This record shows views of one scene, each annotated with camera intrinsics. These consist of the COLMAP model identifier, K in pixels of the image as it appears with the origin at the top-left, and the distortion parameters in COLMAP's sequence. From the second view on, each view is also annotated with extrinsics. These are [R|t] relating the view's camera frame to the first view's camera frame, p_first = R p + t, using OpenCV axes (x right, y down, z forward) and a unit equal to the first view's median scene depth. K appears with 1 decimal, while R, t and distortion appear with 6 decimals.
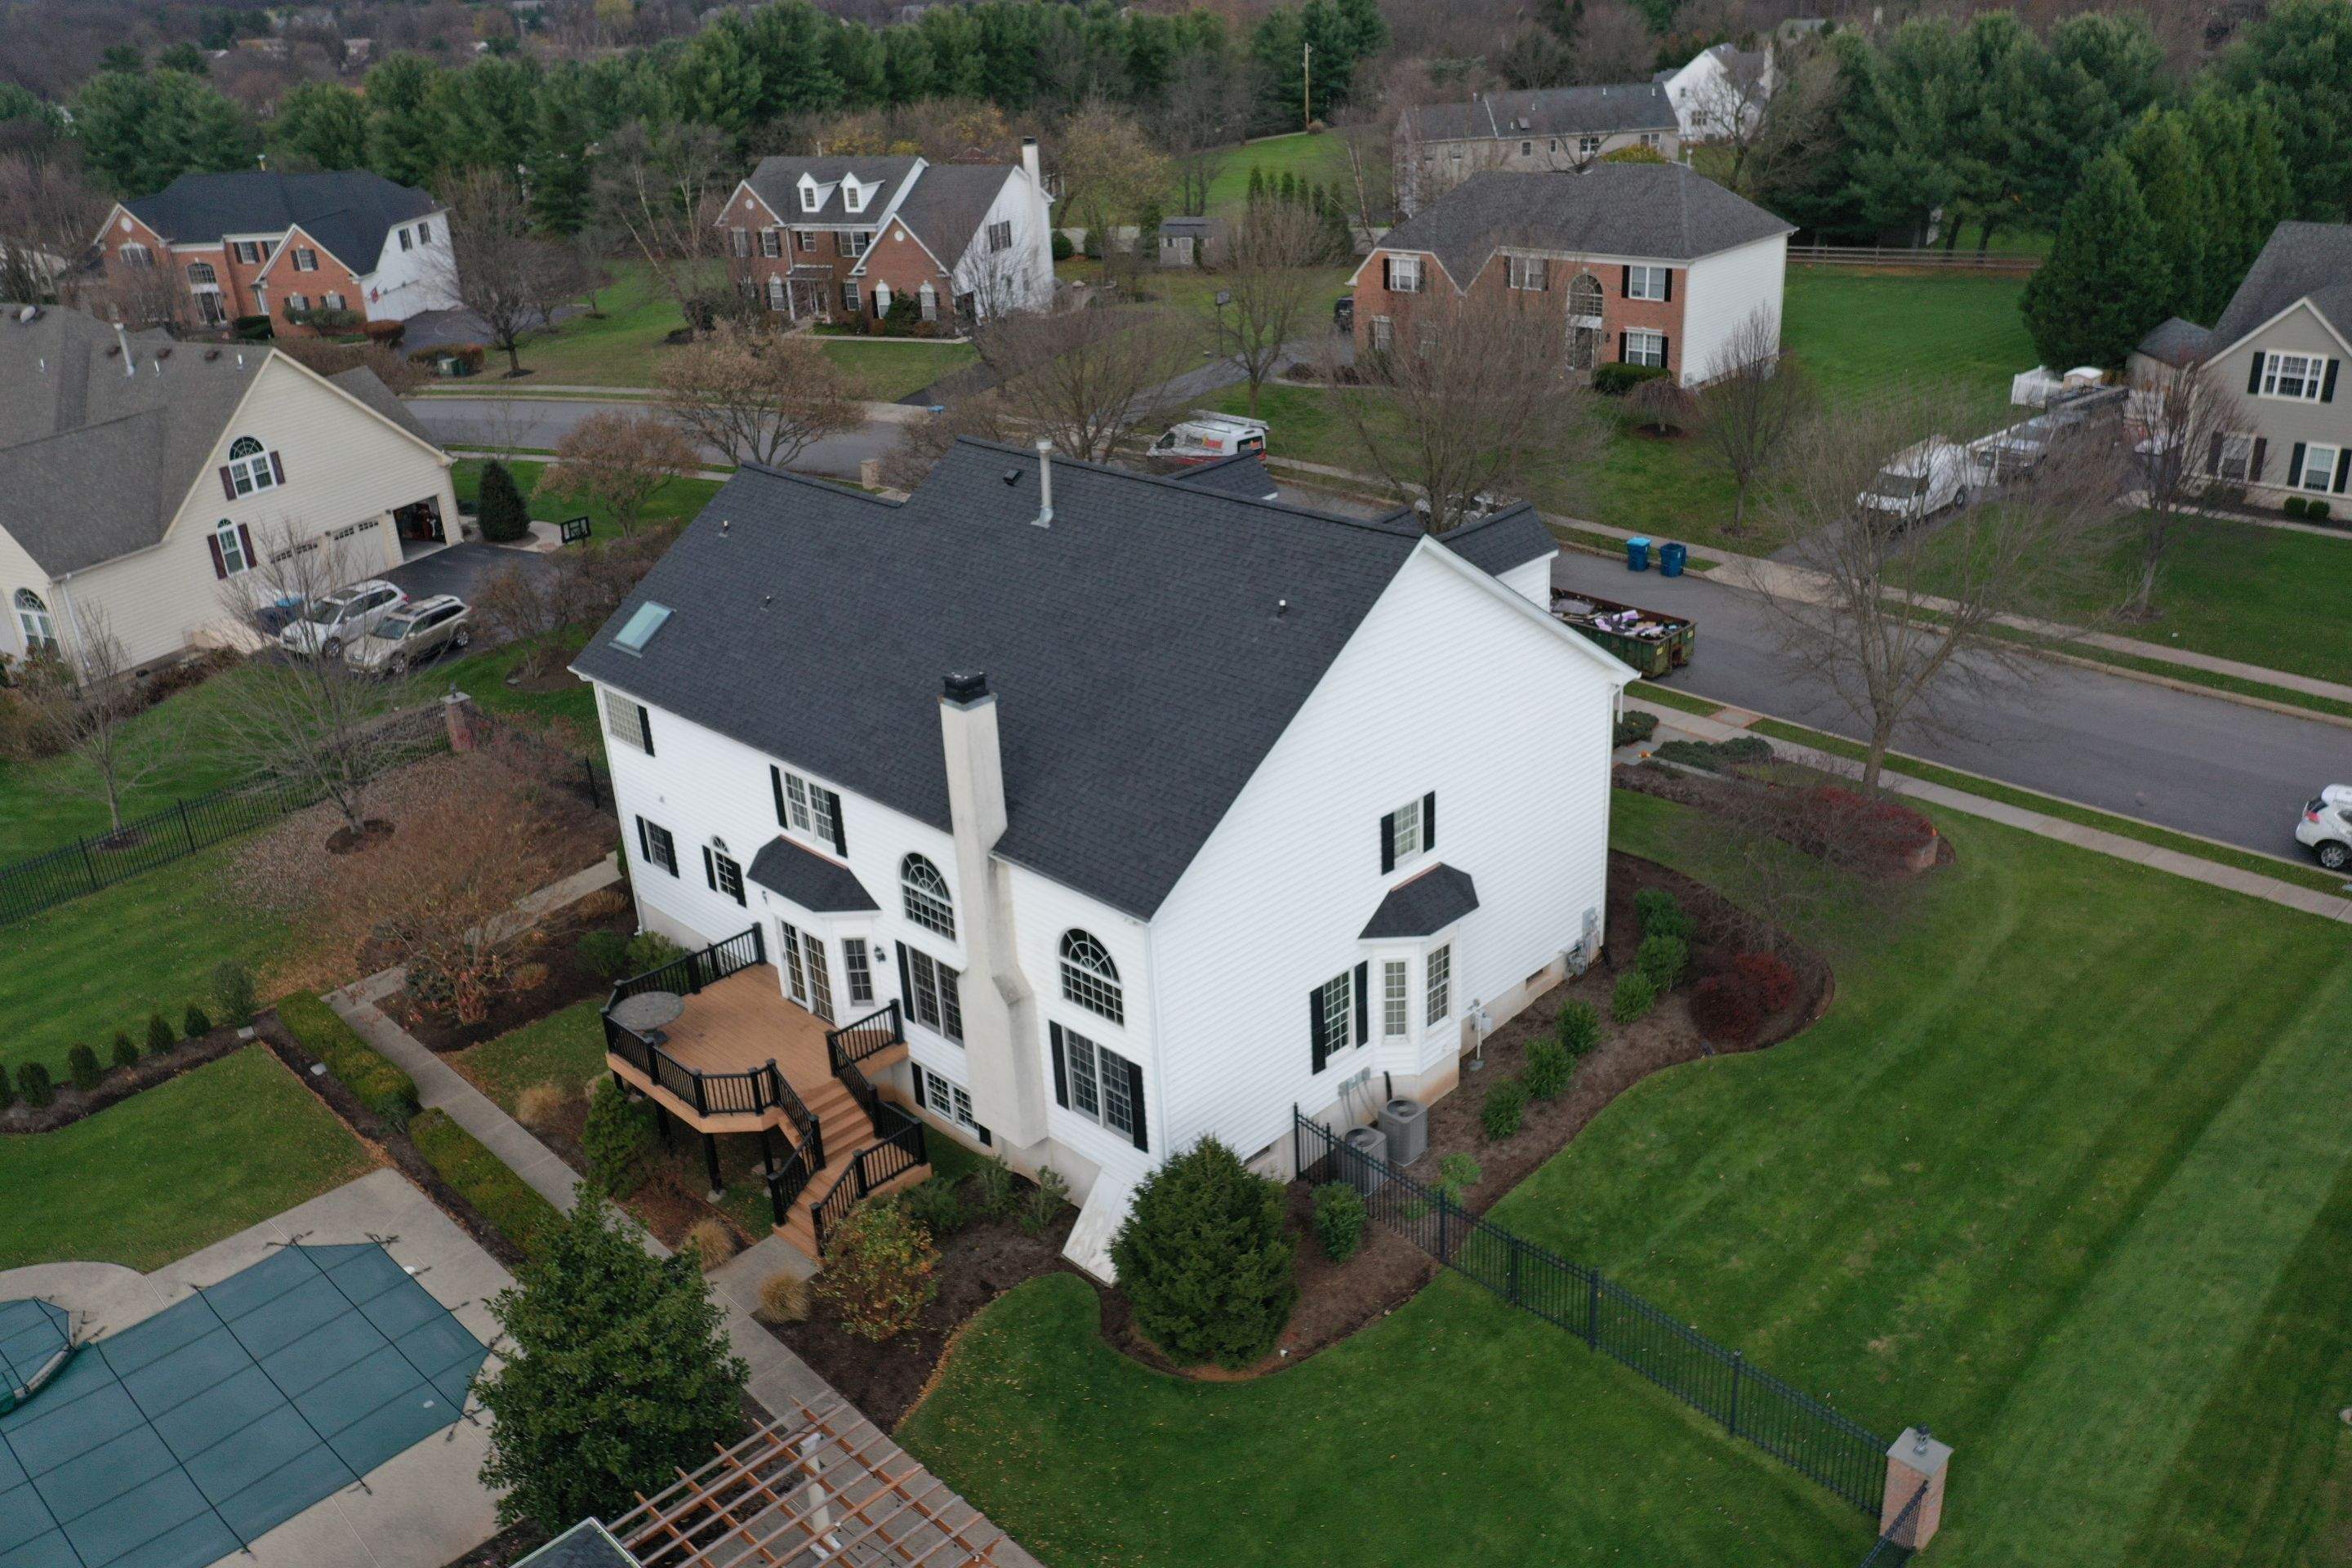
lens RADIAL K [[1892.4, 0, 1176.0], [0, 1892.4, 784.0], [0, 0, 1]] dist [0.010832, 0.000517]
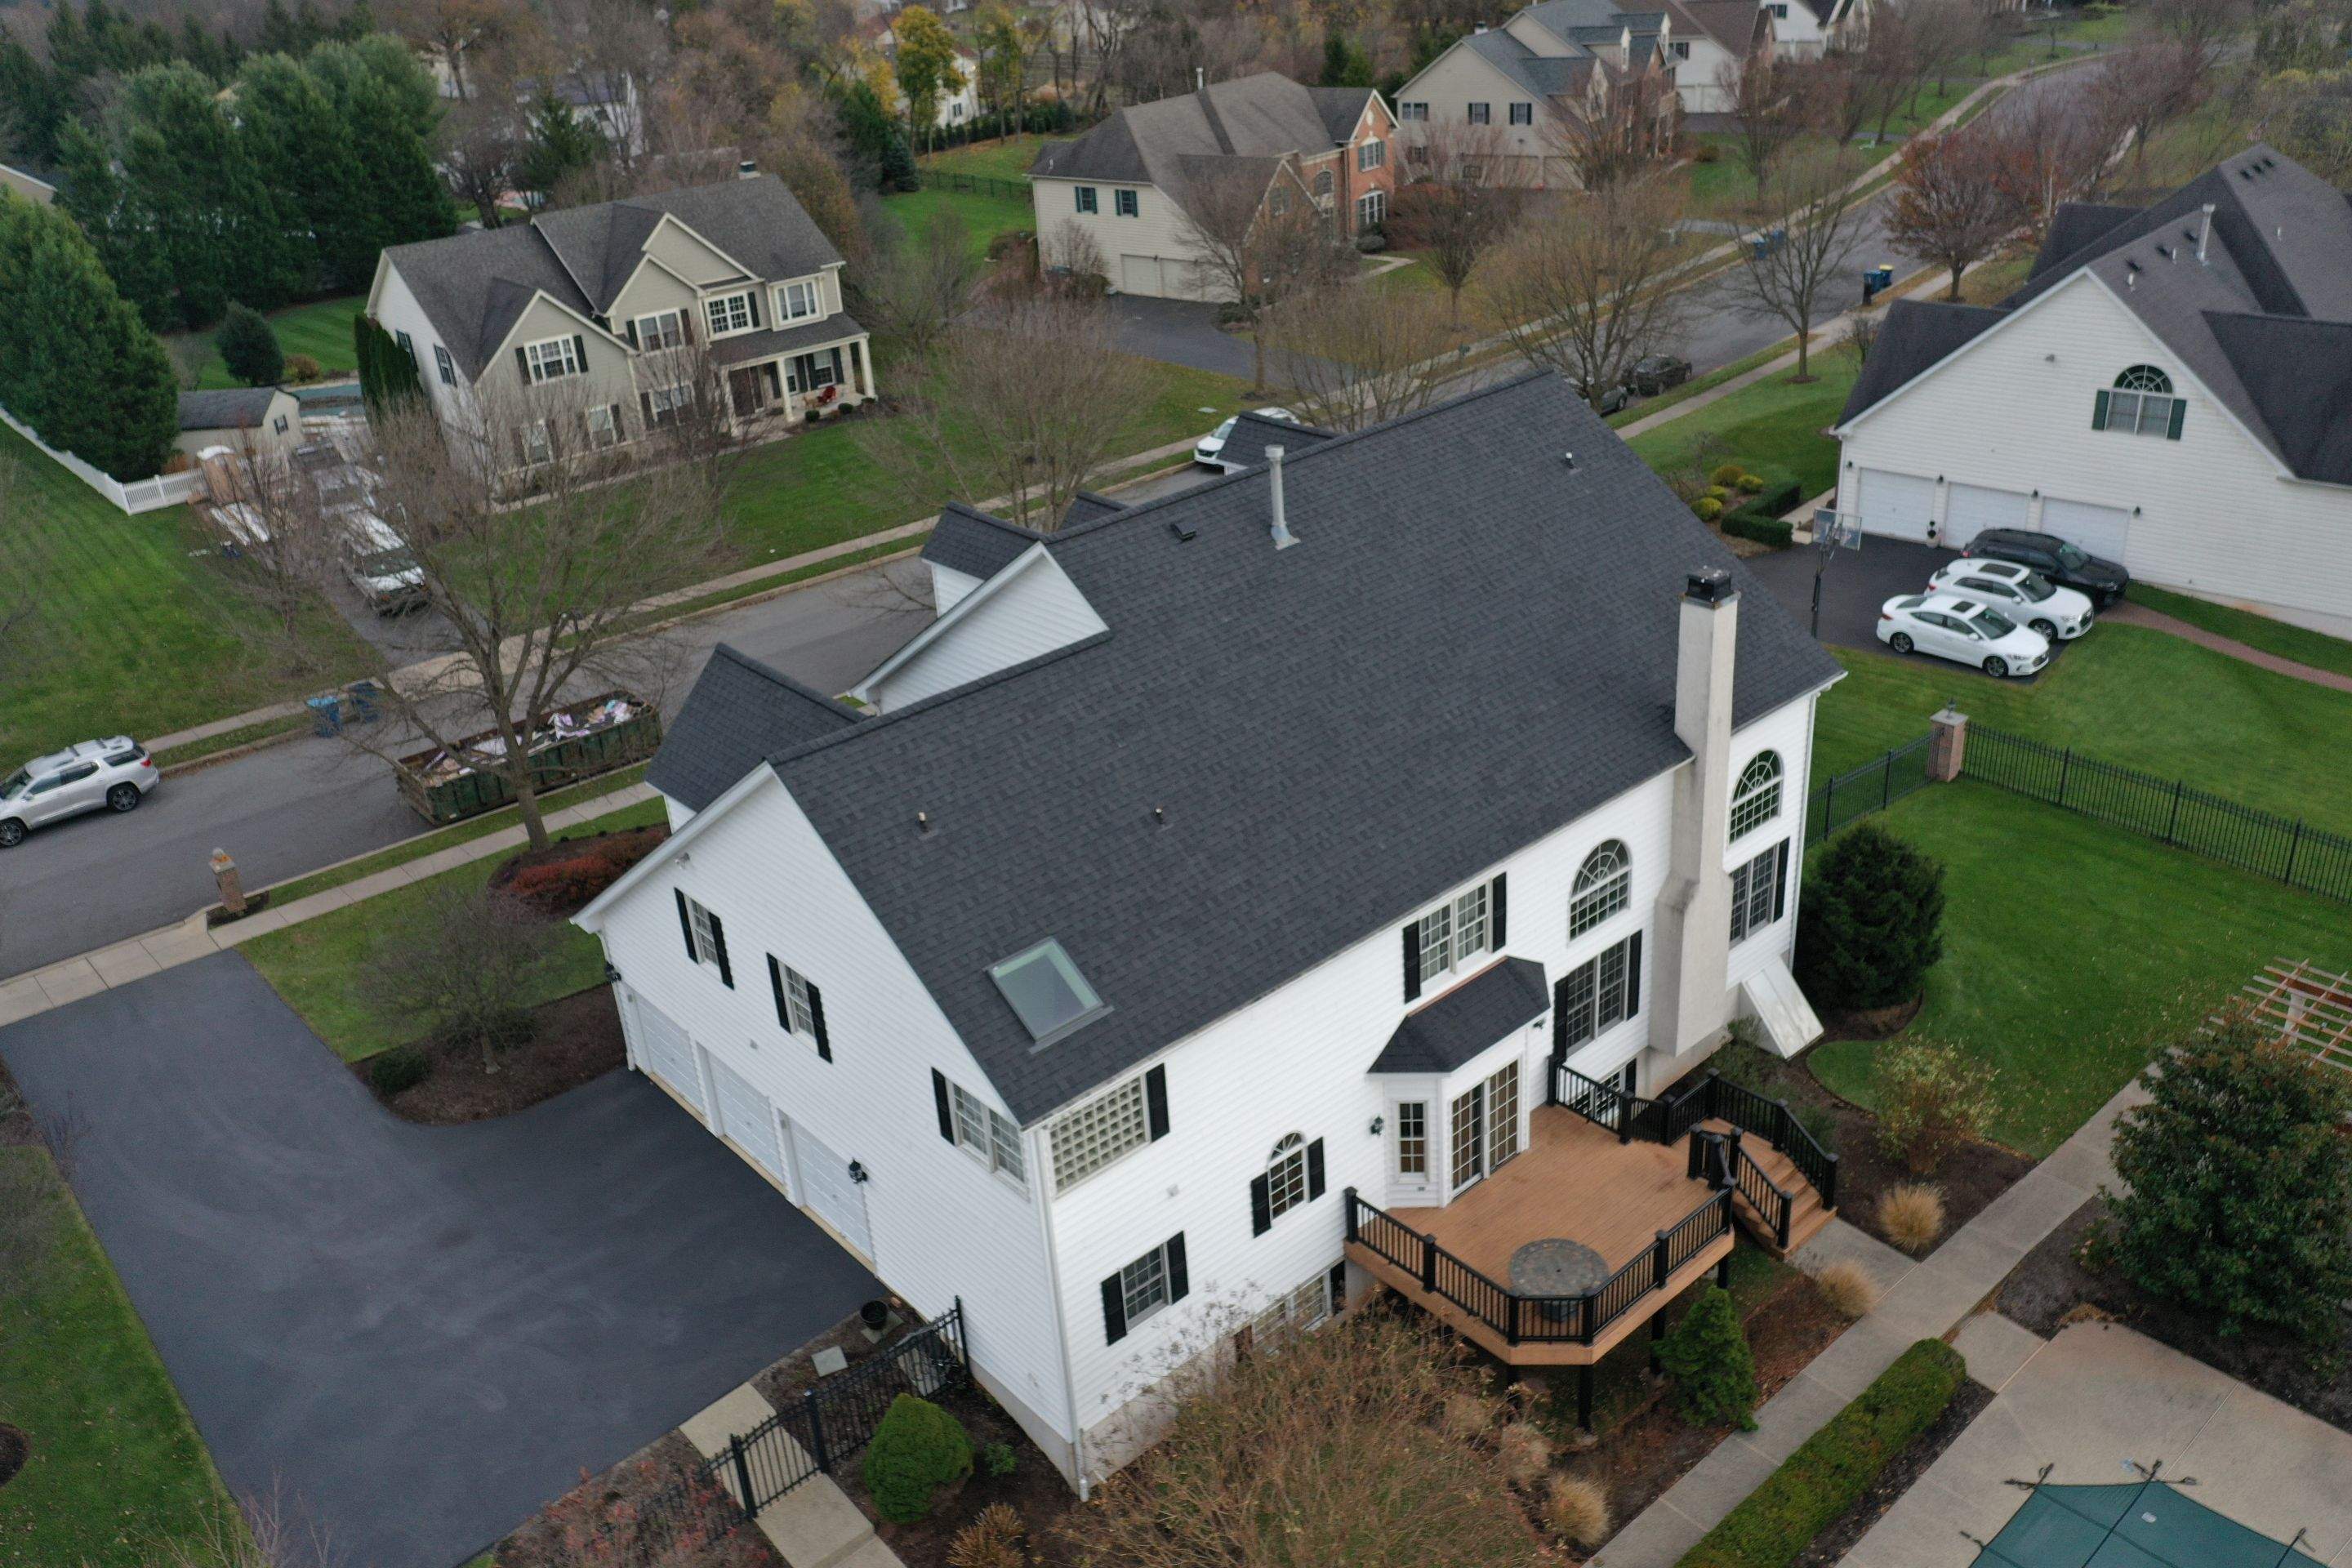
lens RADIAL K [[1892.4, 0, 1176.0], [0, 1892.4, 784.0], [0, 0, 1]] dist [0.010832, 0.000517]
pose [[0.062180, -0.397469, 0.915506, -0.907447], [0.466496, 0.822492, 0.325403, -0.353251], [-0.882335, 0.406847, 0.236560, 0.899259]]
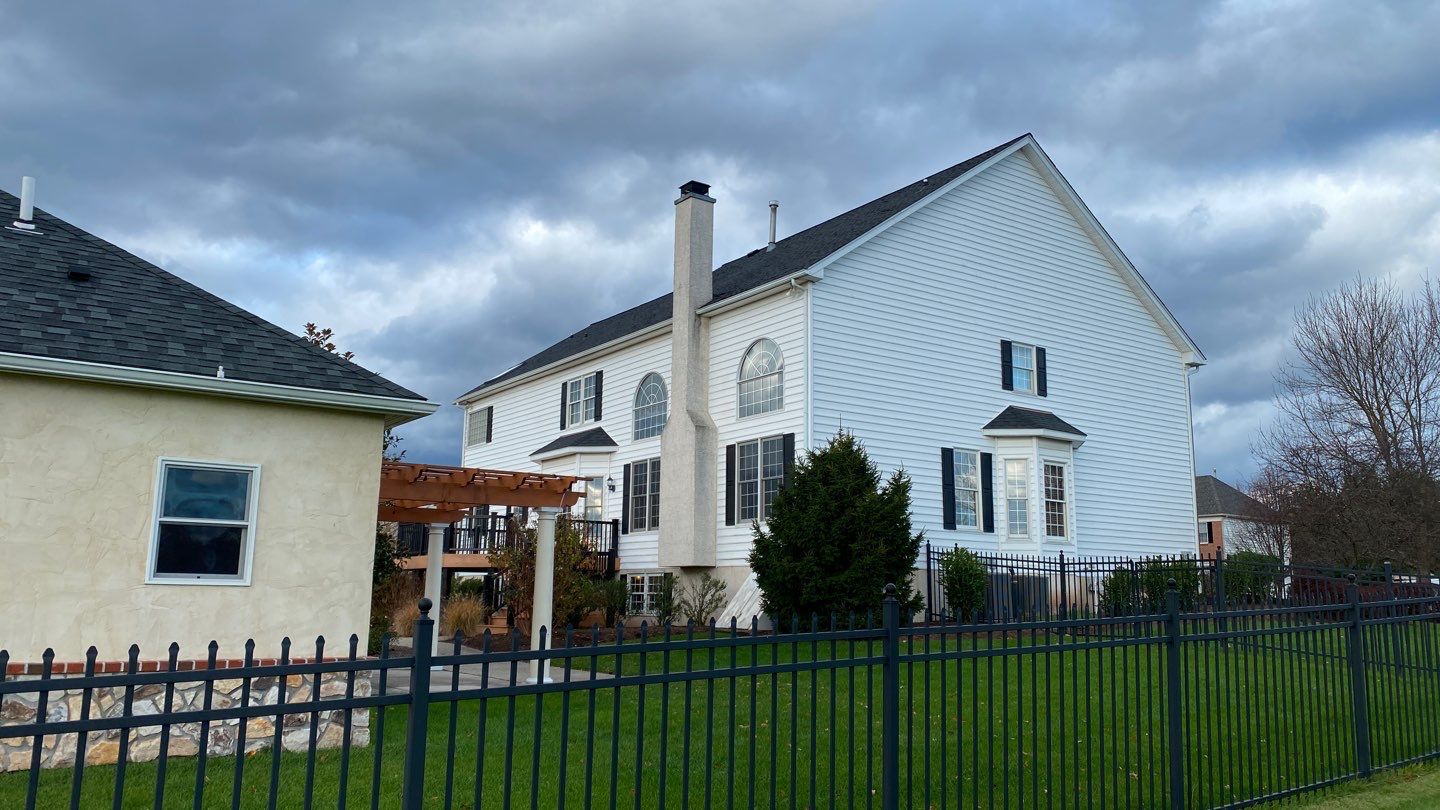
lens RADIAL K [[1097.0, 0, 720.0], [0, 1097.0, 405.0], [0, 0, 1]] dist [0.005567, 0.000498]
pose [[0.983306, 0.036705, -0.178218, 0.050432], [-0.128660, 0.832843, -0.538349, 0.441620], [0.128668, 0.552291, 0.823662, 0.354142]]
